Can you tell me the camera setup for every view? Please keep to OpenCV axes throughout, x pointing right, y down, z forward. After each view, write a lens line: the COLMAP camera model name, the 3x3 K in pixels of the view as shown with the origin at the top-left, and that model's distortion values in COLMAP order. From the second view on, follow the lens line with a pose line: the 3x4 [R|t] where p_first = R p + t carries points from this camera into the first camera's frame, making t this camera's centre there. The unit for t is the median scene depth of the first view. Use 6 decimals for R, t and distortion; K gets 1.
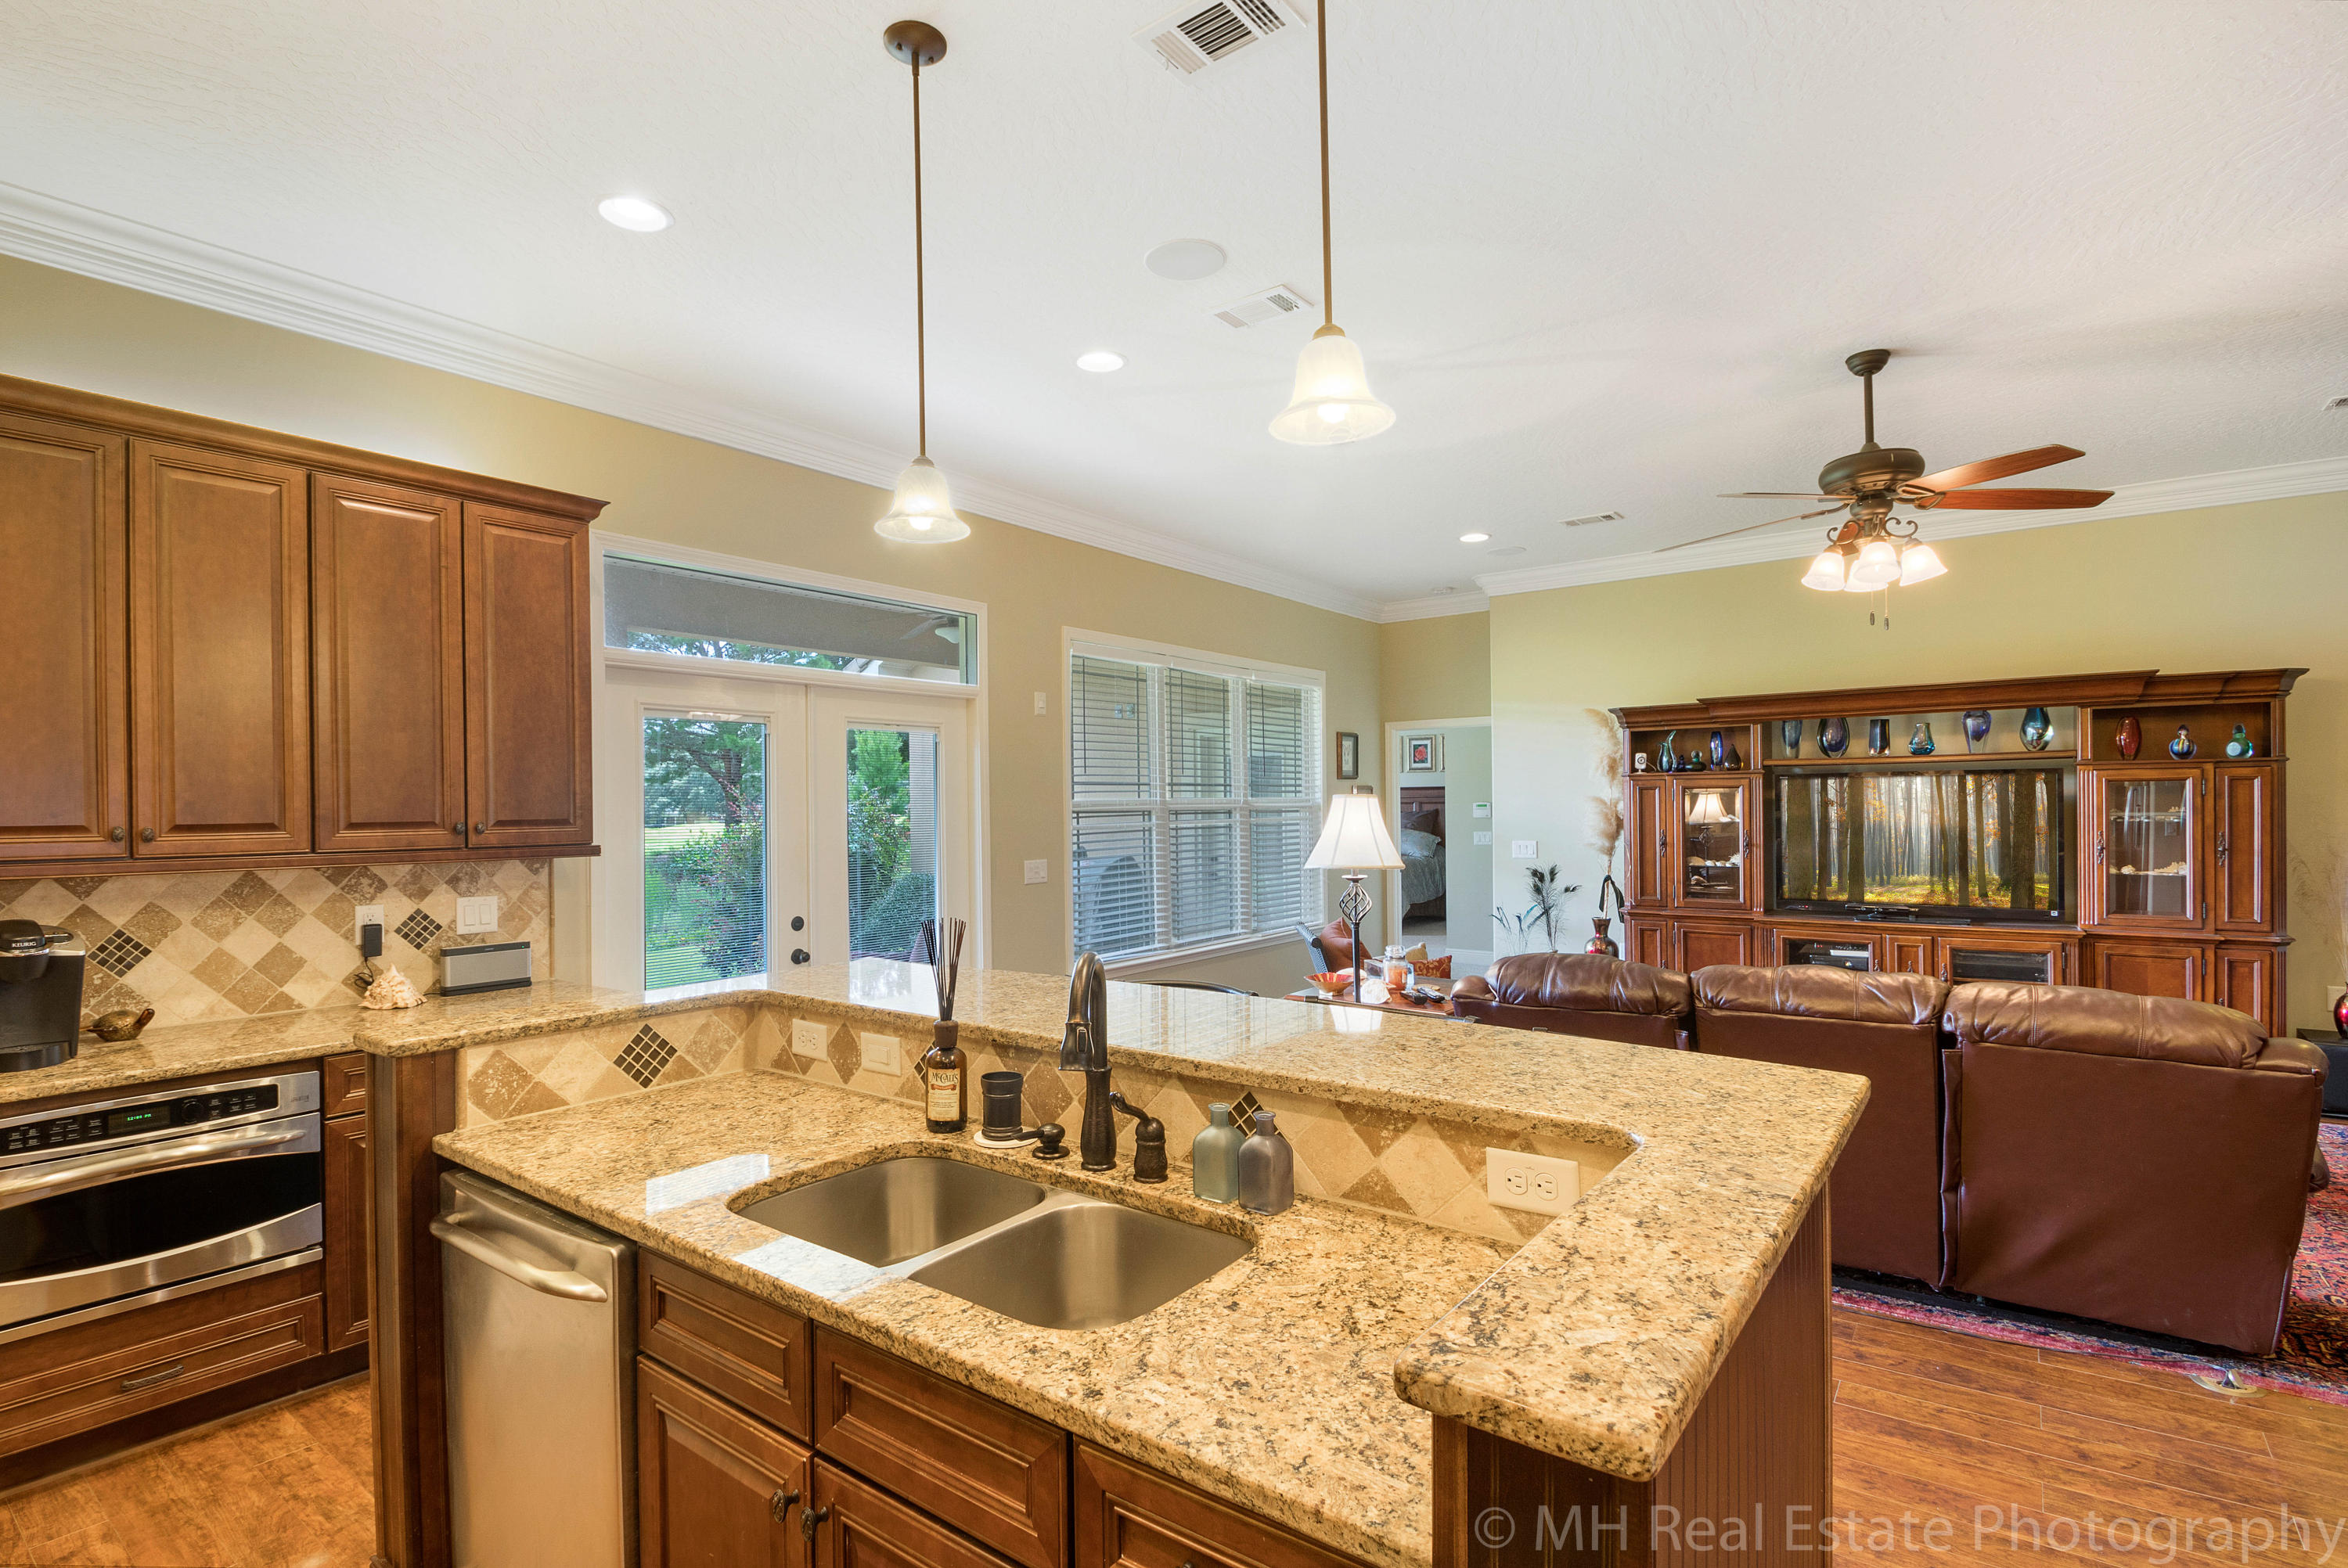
lens RADIAL K [[1095.5, 0, 1169.3], [0, 1095.5, 809.2], [0, 0, 1]] dist [-0.001477, -0.000617]
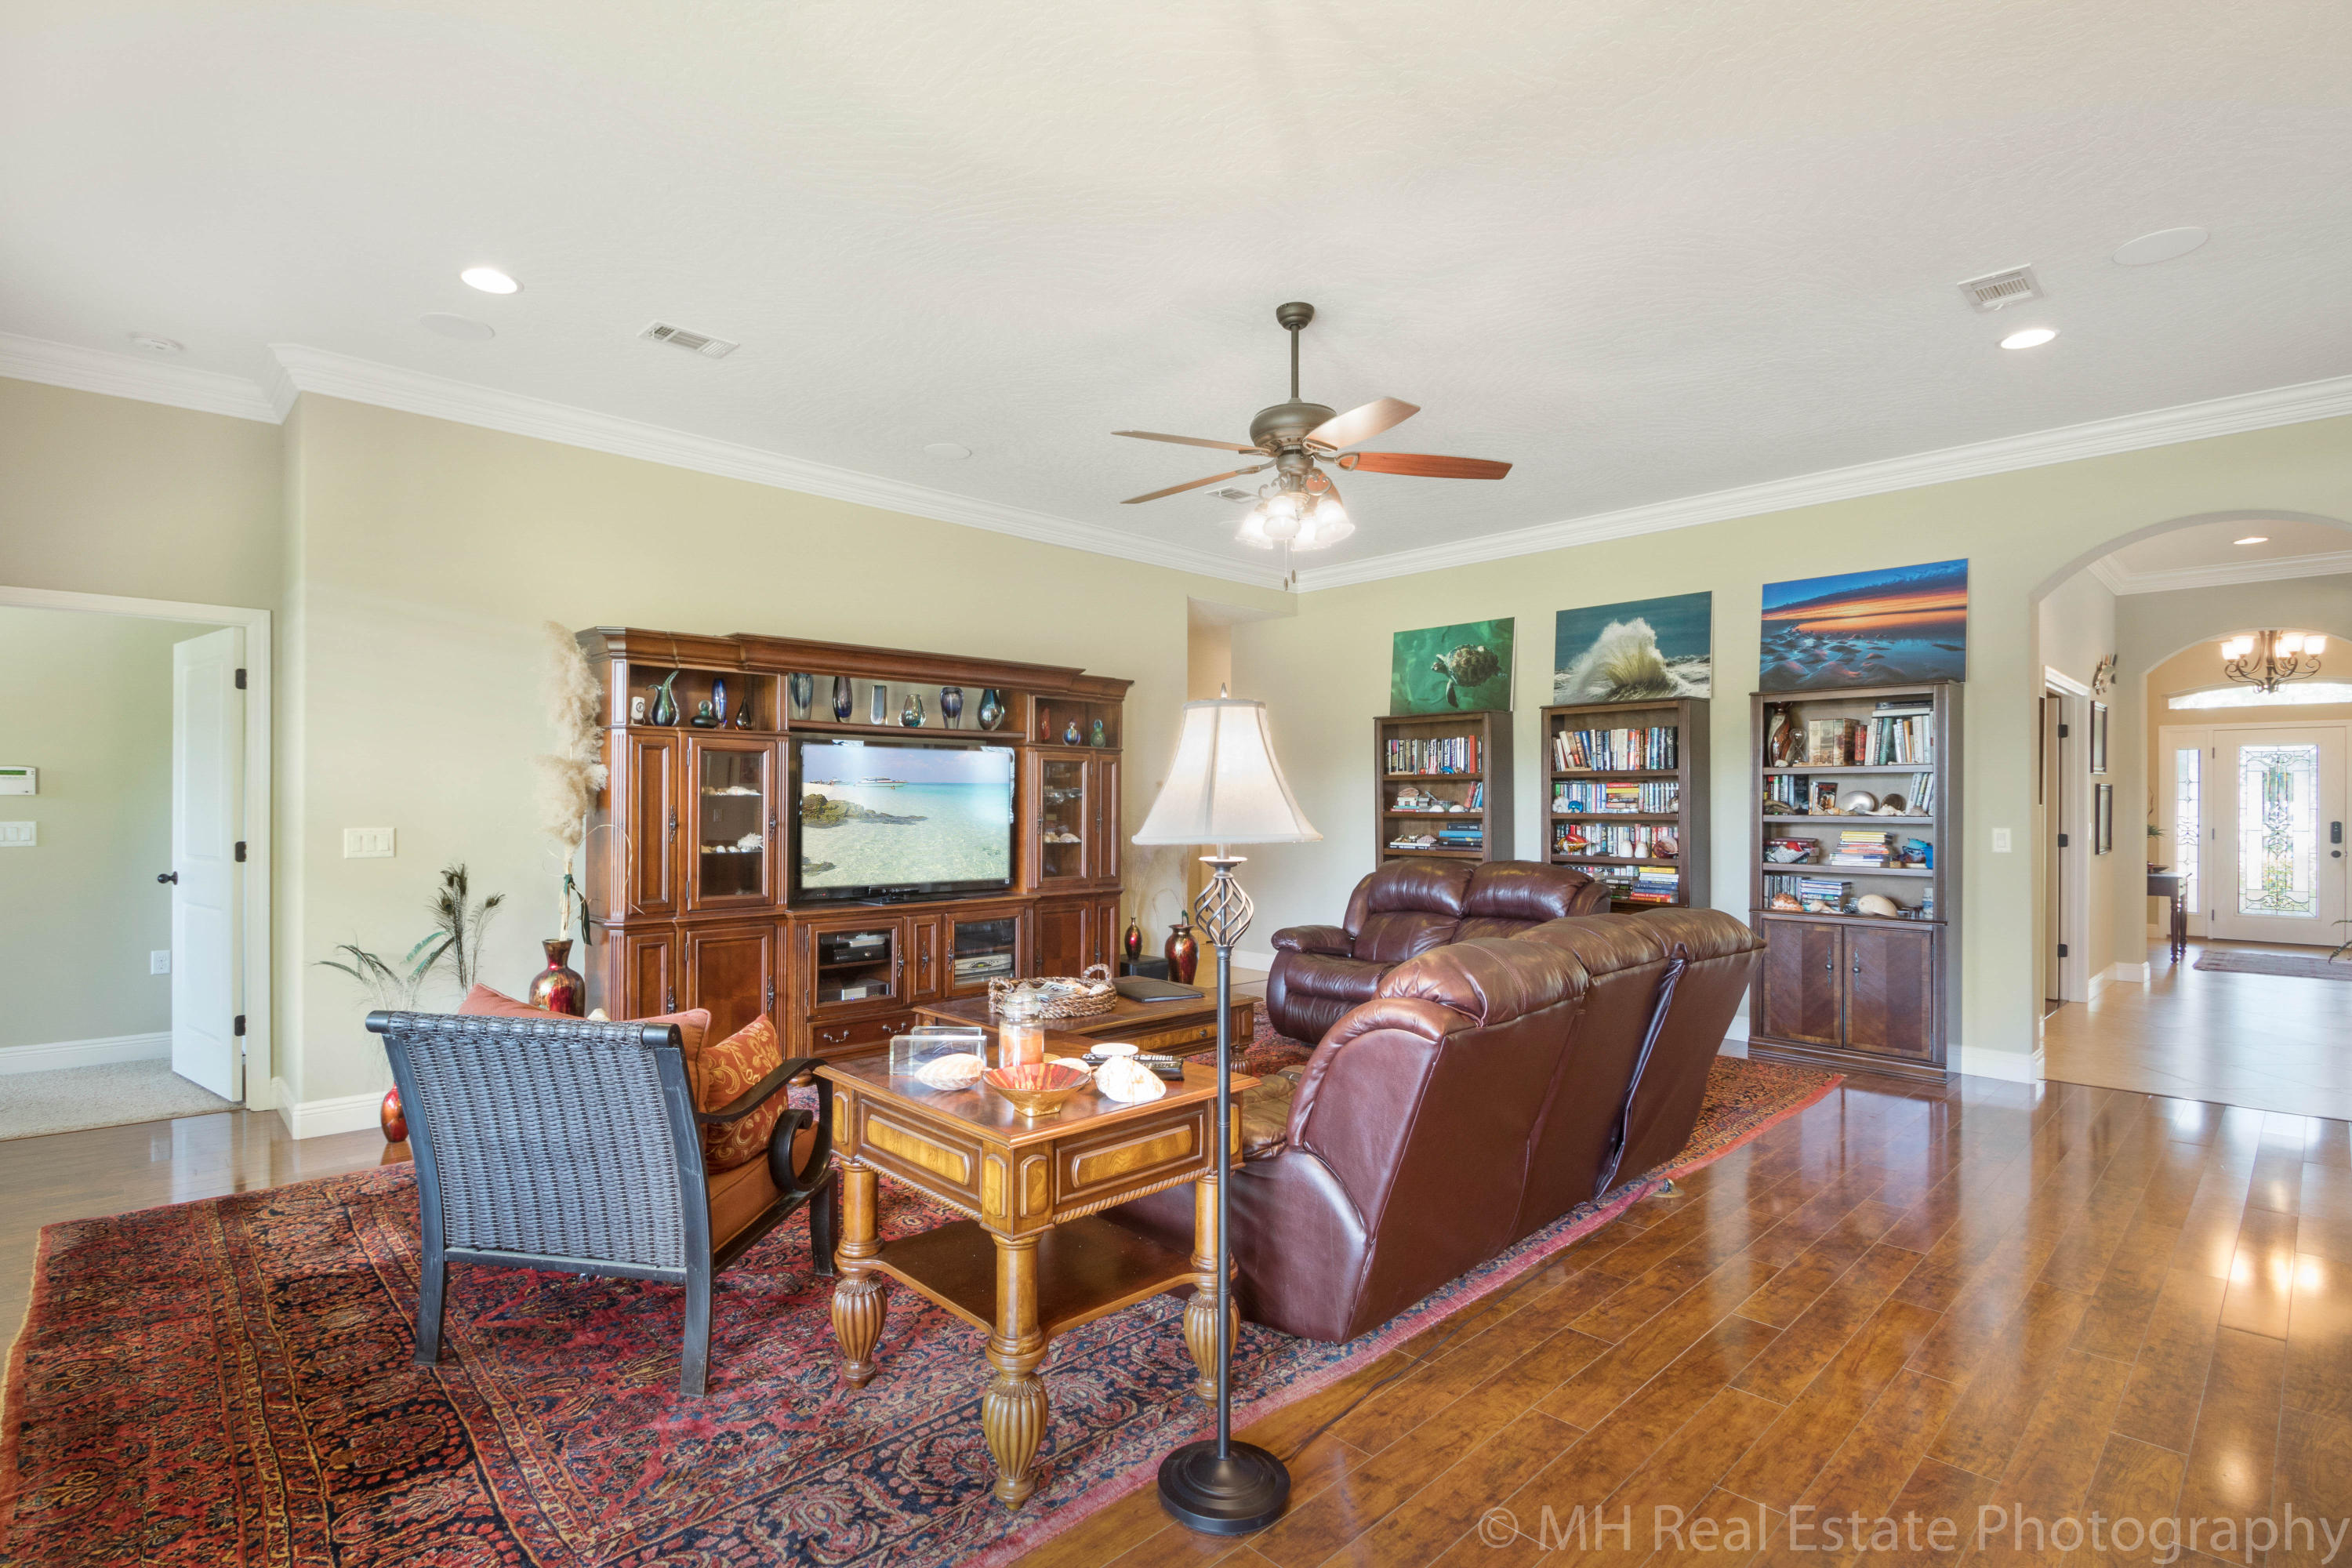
lens RADIAL K [[1131.7, 0, 1152.7], [0, 1131.7, 793.5], [0, 0, 1]] dist [0.005547, -0.000014]
pose [[0.169957, 0.017694, 0.985293, -0.432499], [-0.001774, 0.999843, -0.017649, 0.044631], [-0.985450, 0.001252, 0.169962, 1.064052]]
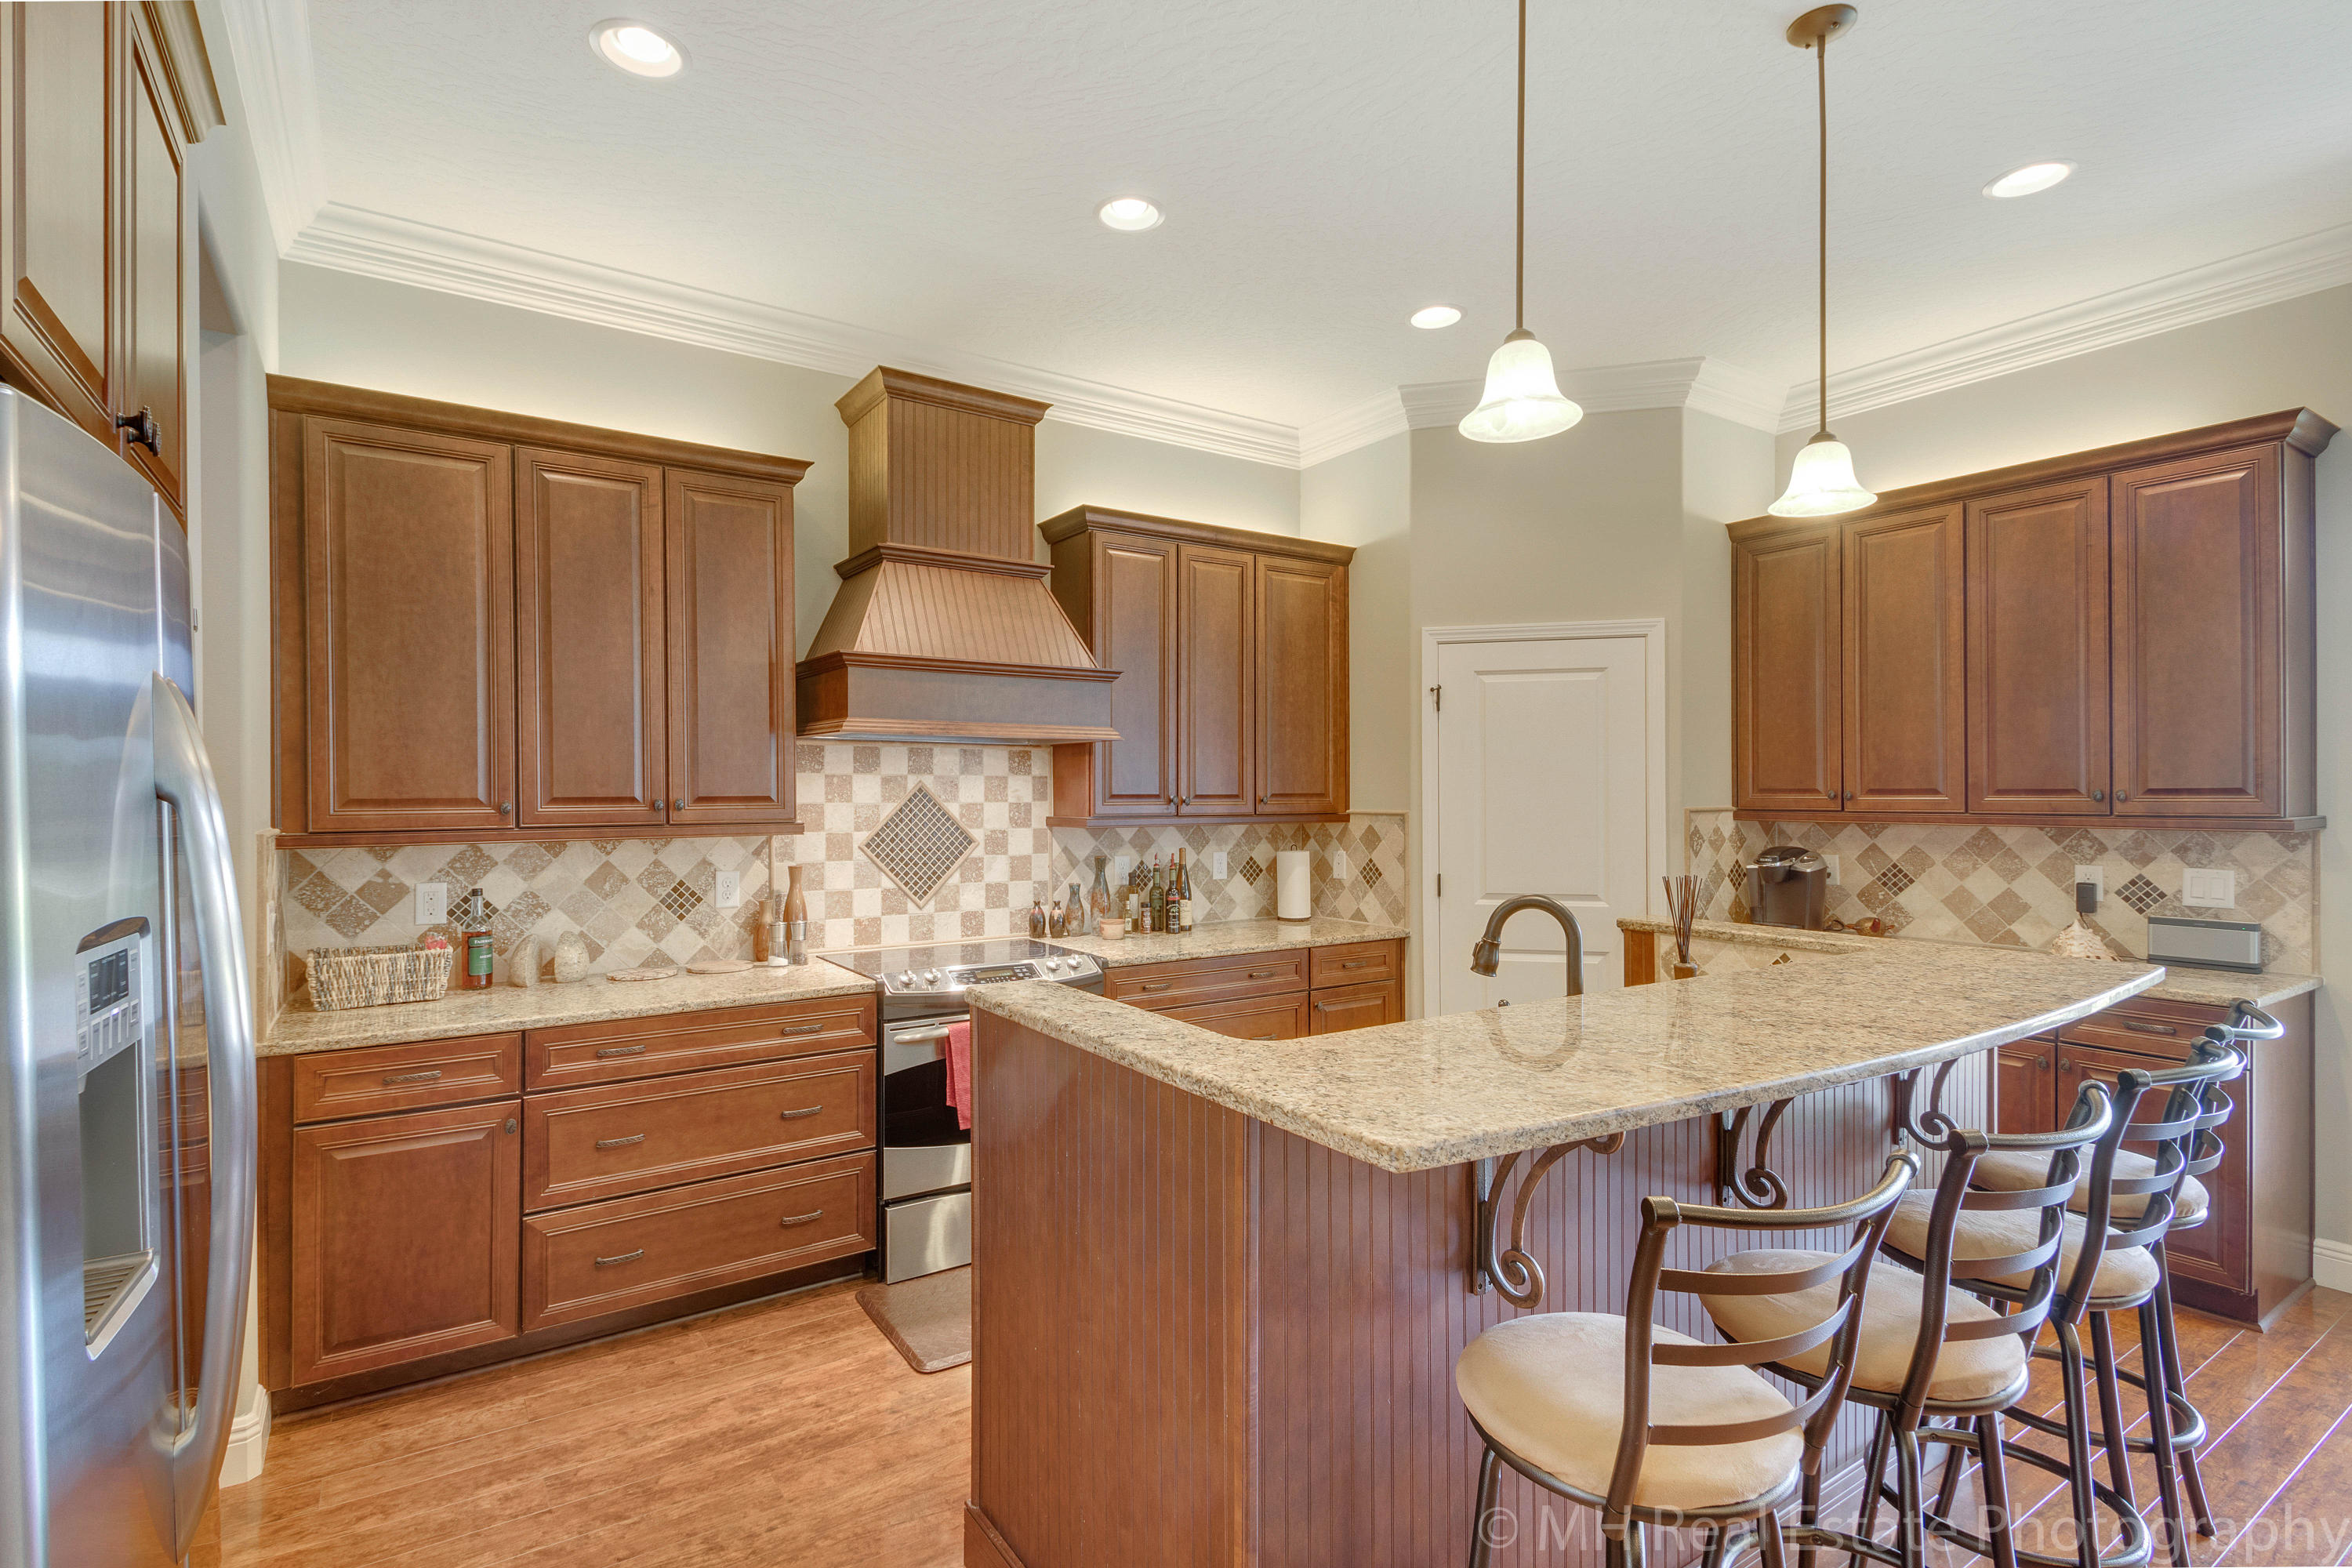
lens RADIAL K [[1131.7, 0, 1152.7], [0, 1131.7, 793.5], [0, 0, 1]] dist [0.005547, -0.000014]
pose [[-0.332522, 0.013052, -0.943005, 0.625188], [0.005077, 0.999915, 0.012049, -0.001803], [0.943082, -0.000781, -0.332559, 0.487295]]
